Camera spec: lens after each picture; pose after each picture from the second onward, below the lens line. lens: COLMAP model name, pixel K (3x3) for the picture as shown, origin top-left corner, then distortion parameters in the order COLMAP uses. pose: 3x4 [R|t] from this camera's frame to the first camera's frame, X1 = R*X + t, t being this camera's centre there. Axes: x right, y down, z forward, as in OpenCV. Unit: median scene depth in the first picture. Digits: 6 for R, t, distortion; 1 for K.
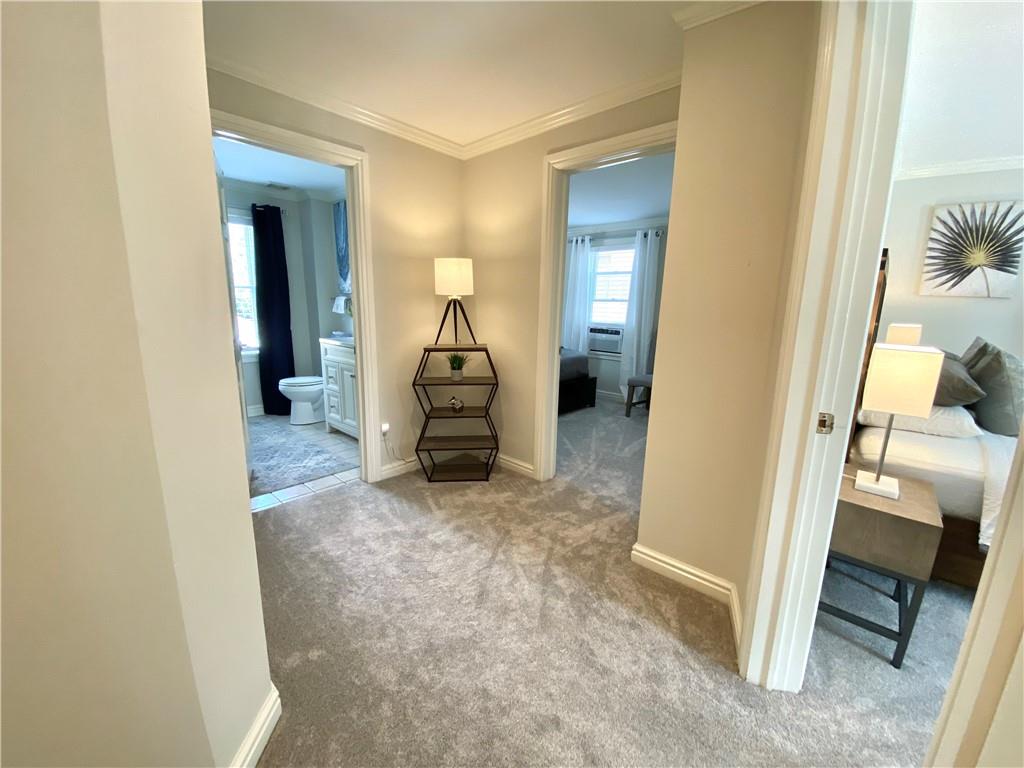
lens RADIAL K [[424.7, 0, 509.7], [0, 424.7, 387.7], [0, 0, 1]] dist [-0.016436, -0.005232]
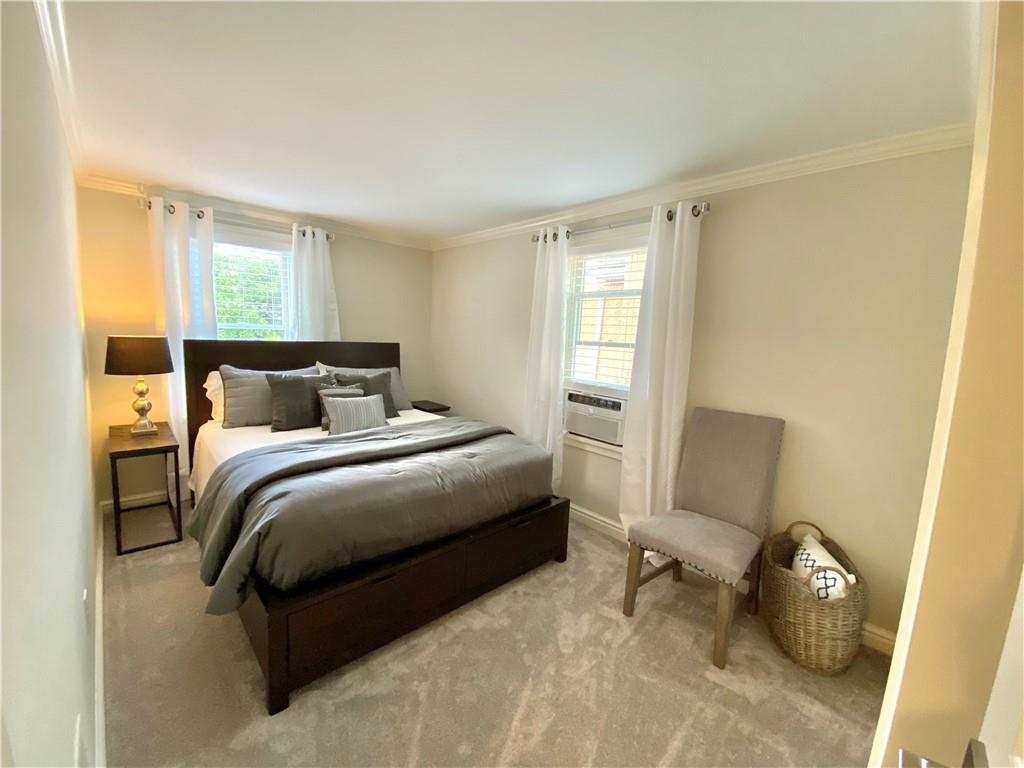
lens RADIAL K [[424.7, 0, 514.6], [0, 424.7, 381.9], [0, 0, 1]] dist [-0.016436, -0.005232]
pose [[0.998305, 0.024375, -0.052847, 0.155579], [-0.028507, 0.996475, -0.078901, -0.114199], [0.050738, 0.080274, 0.995481, 0.470114]]
